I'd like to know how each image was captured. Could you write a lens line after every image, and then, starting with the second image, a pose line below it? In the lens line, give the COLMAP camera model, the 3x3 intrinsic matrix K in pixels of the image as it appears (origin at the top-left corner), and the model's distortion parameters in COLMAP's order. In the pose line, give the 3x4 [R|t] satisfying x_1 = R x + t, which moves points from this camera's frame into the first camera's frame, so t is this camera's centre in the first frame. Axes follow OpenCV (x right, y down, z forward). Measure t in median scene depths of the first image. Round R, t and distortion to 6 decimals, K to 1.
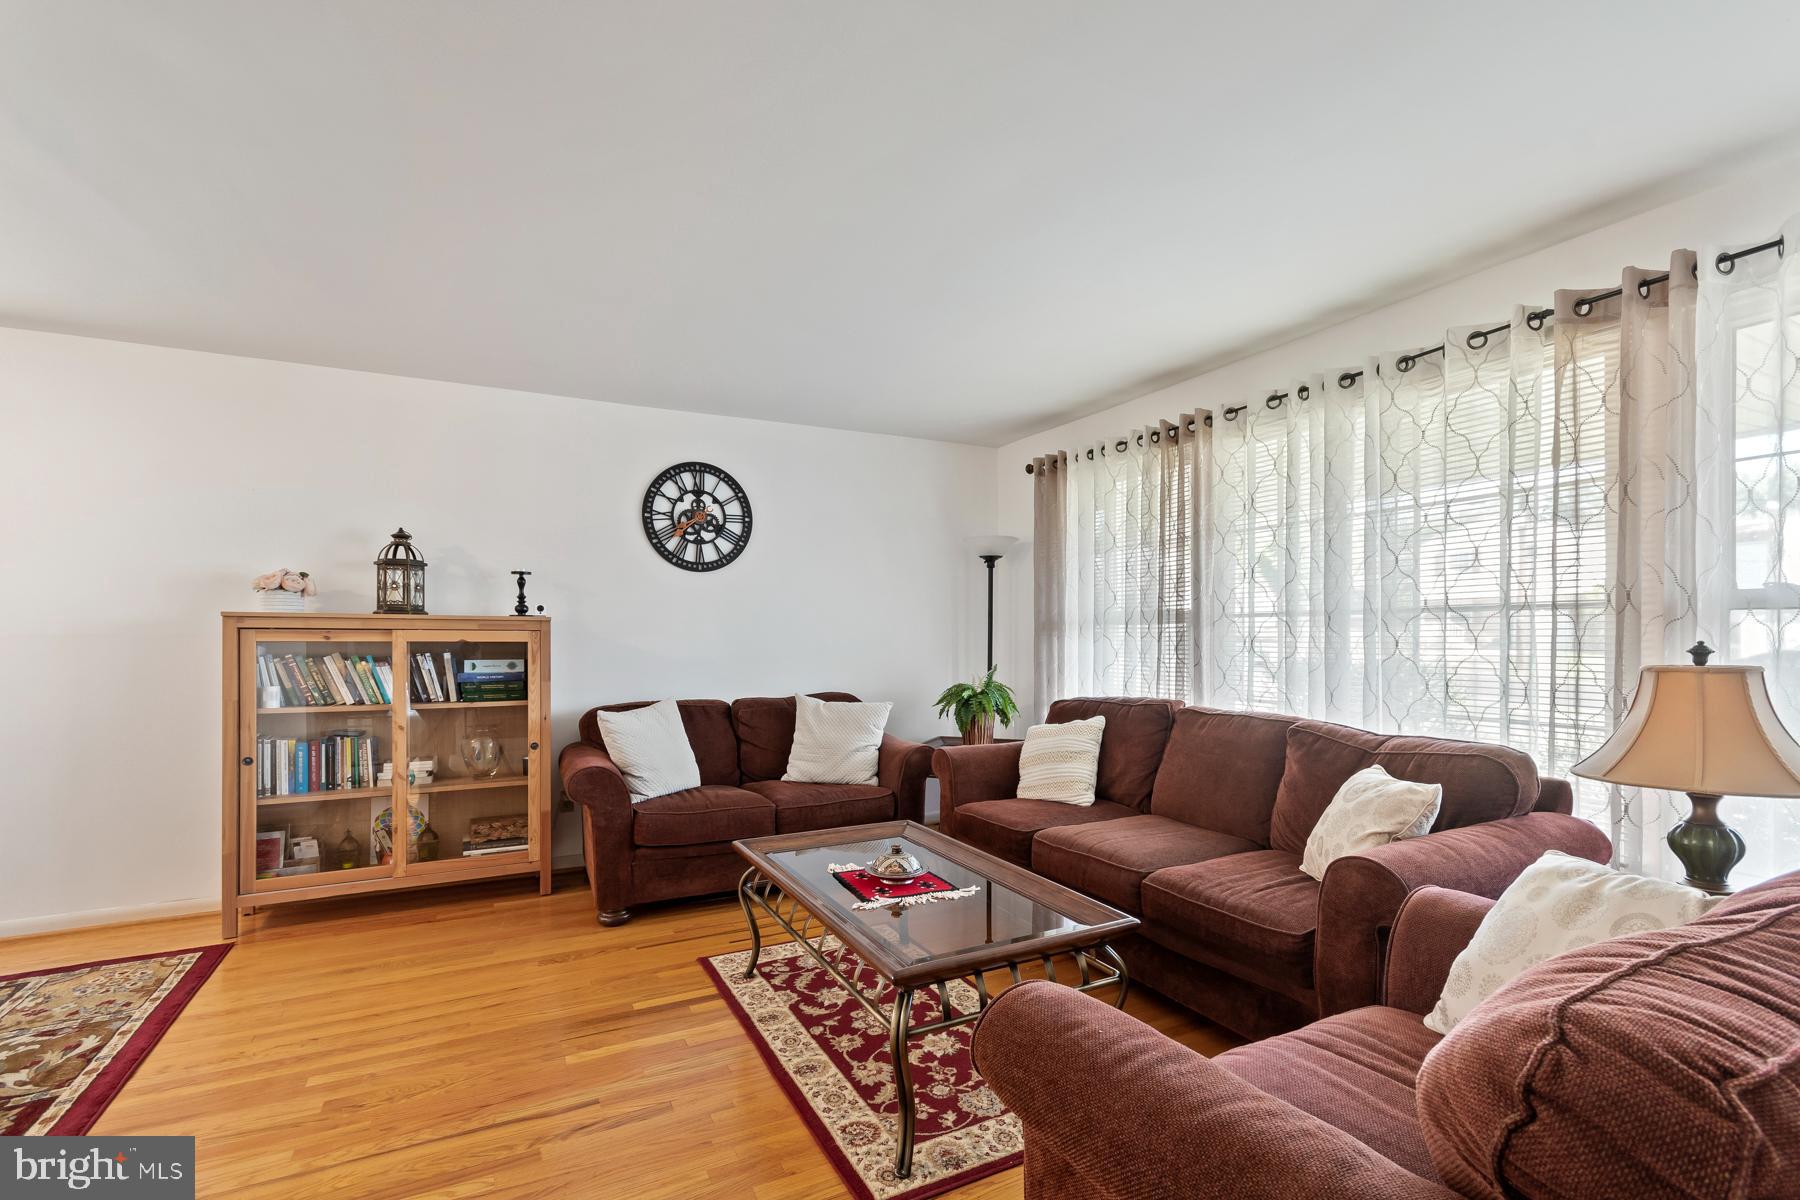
lens RADIAL K [[789.5, 0, 898.4], [0, 789.5, 646.0], [0, 0, 1]] dist [0.002408, 0.000158]
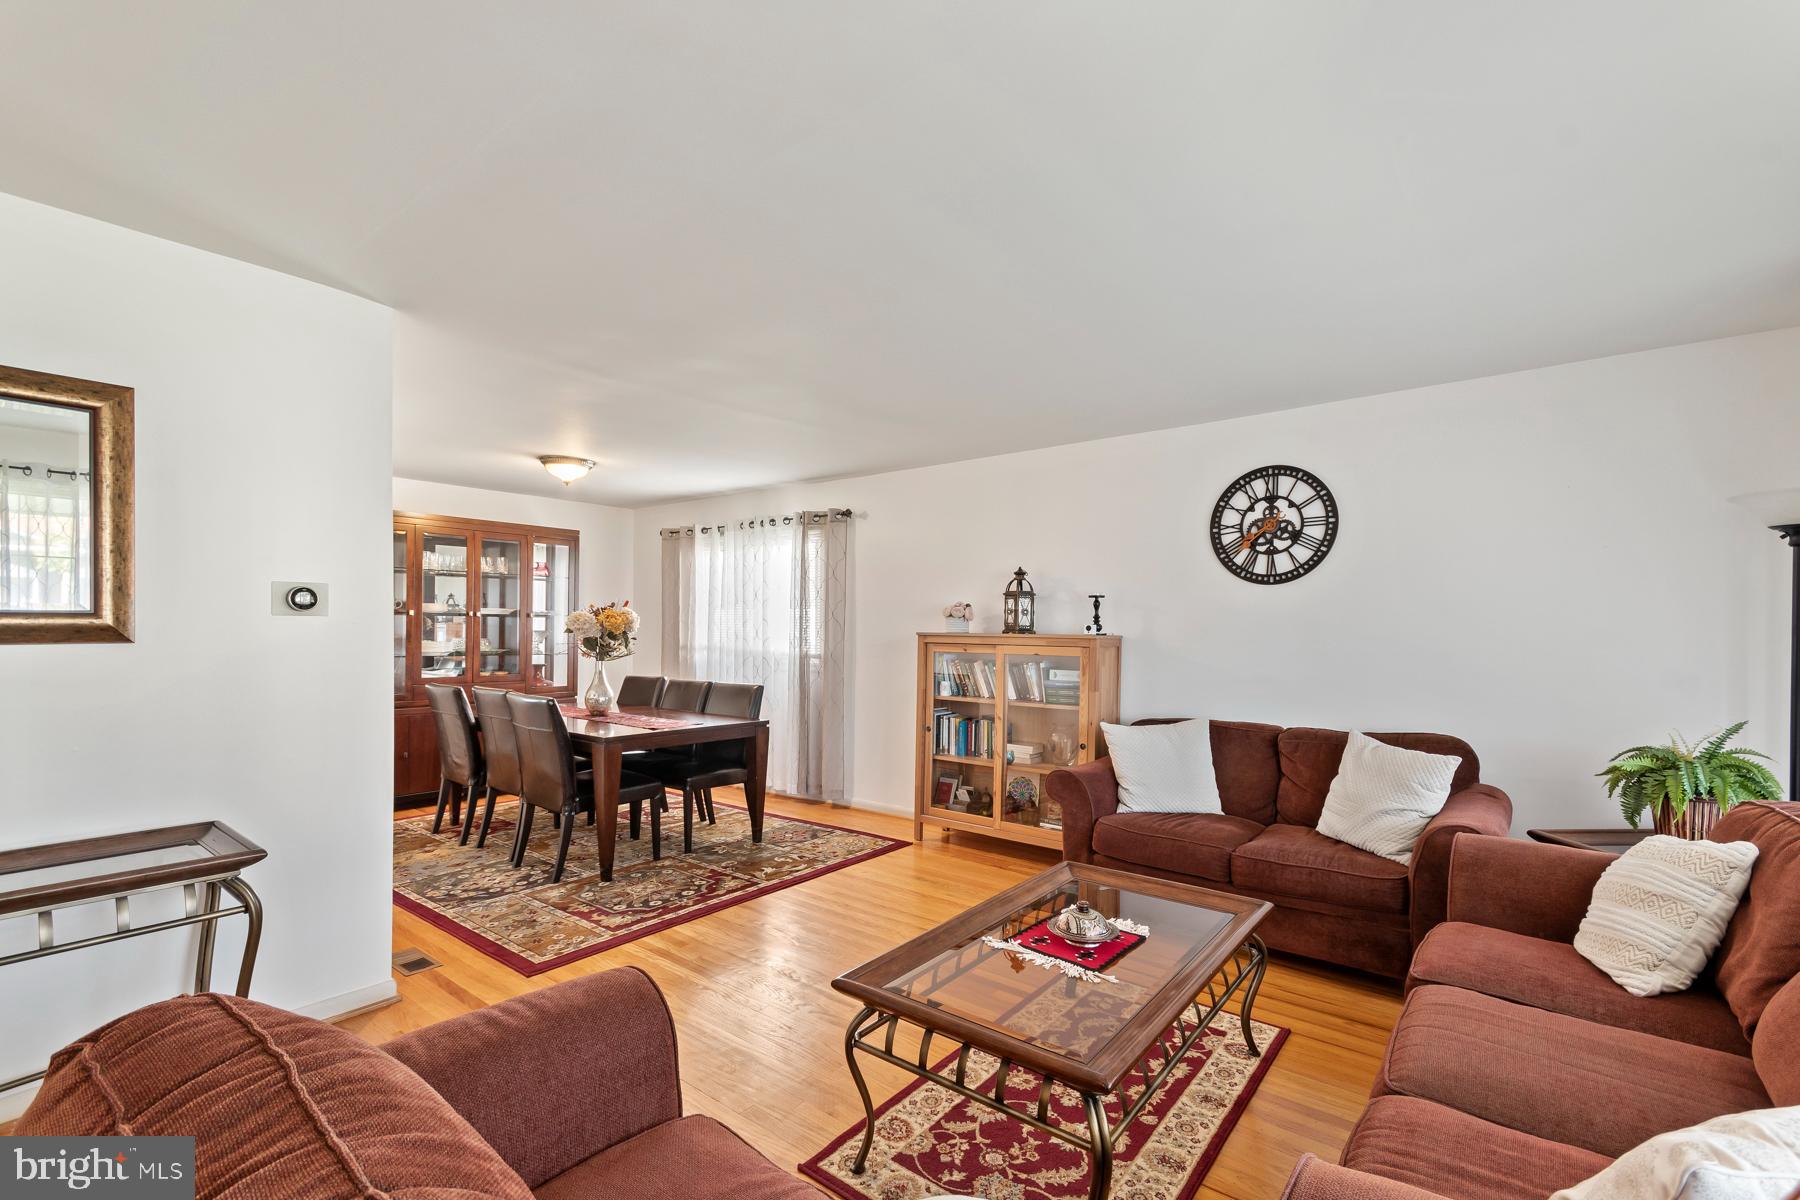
lens RADIAL K [[789.5, 0, 920.2], [0, 789.5, 636.1], [0, 0, 1]] dist [0.002408, 0.000158]
pose [[0.419804, 0.013383, -0.907516, 0.444687], [-0.017686, 0.999822, 0.006563, -0.035298], [0.907443, 0.013296, 0.419966, 0.262707]]
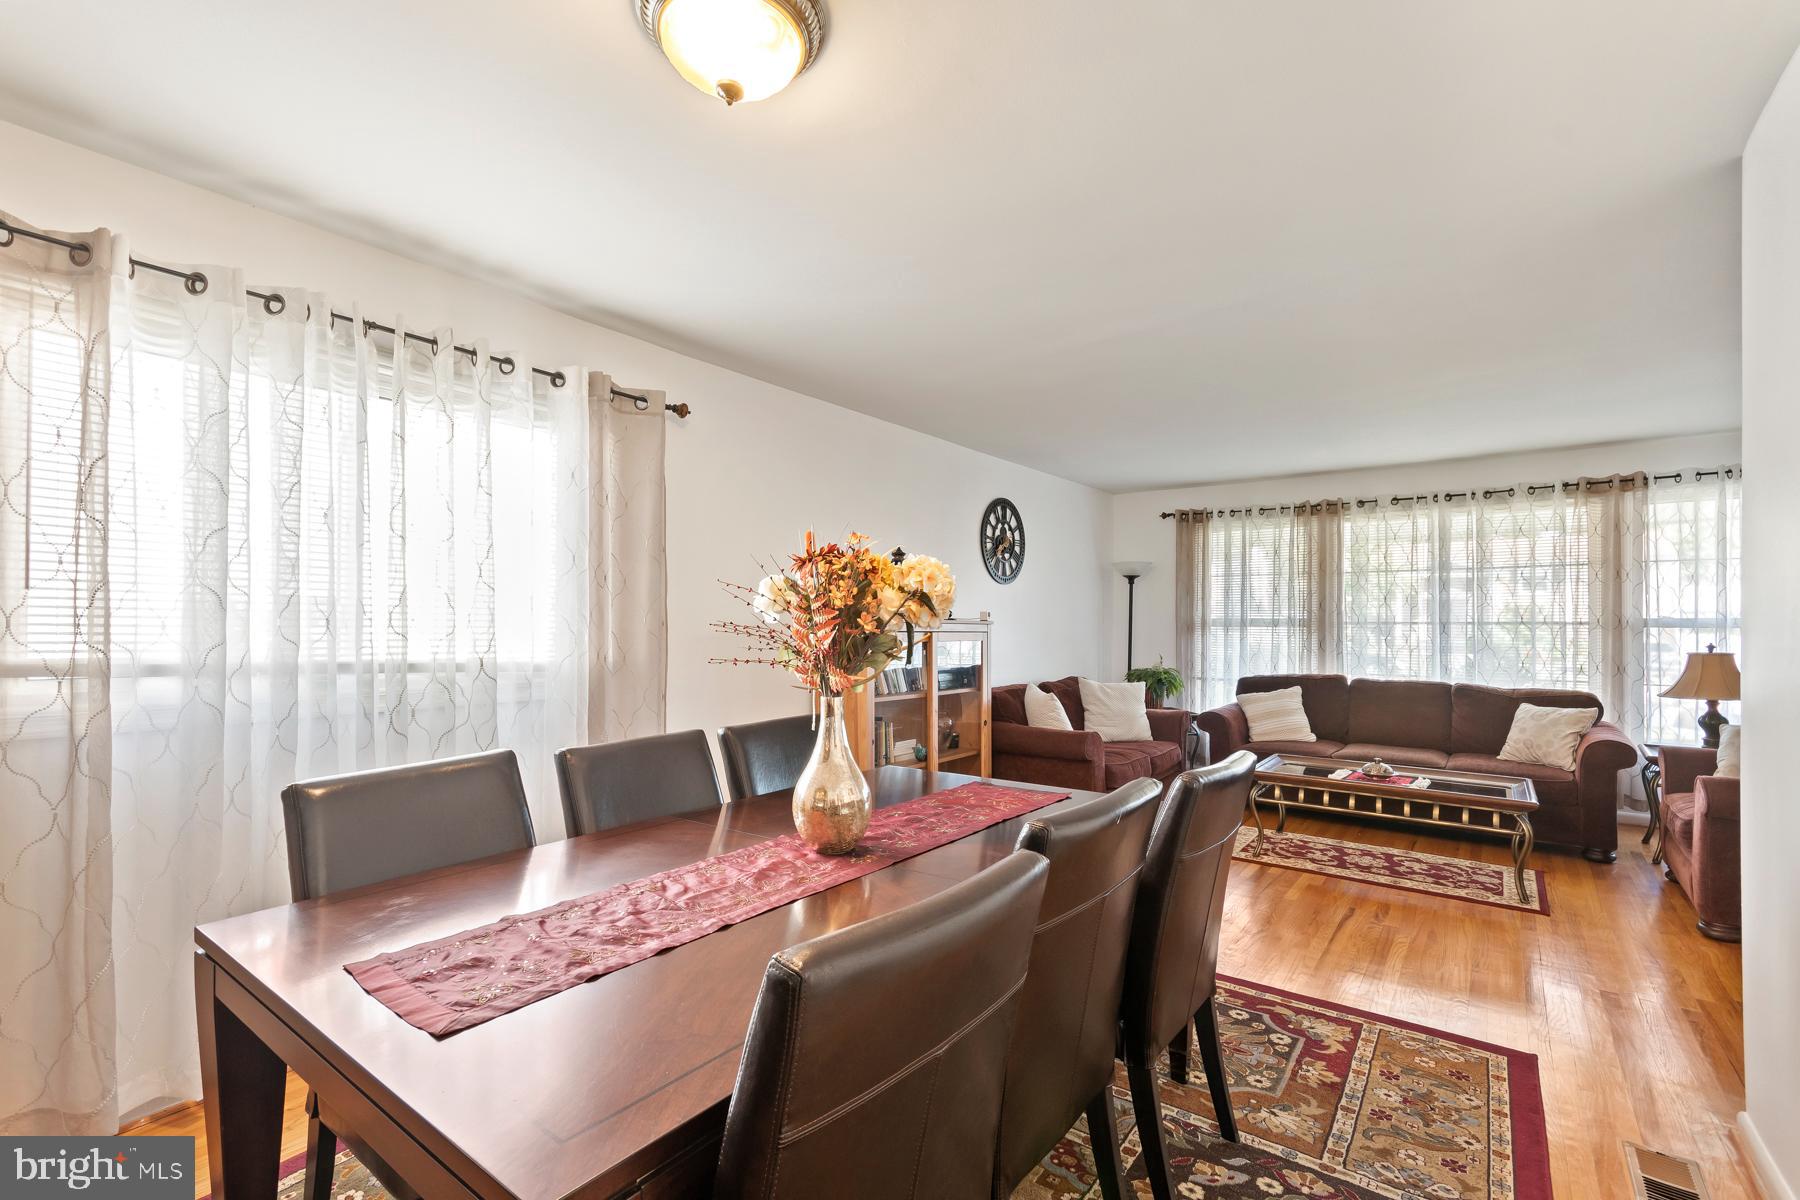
lens RADIAL K [[789.5, 0, 890.7], [0, 789.5, 617.2], [0, 0, 1]] dist [0.002408, 0.000158]
pose [[0.906418, 0.008587, 0.422296, -1.029855], [0.001481, 0.999723, -0.023507, -0.011512], [-0.422380, 0.021932, 0.906153, -0.081143]]
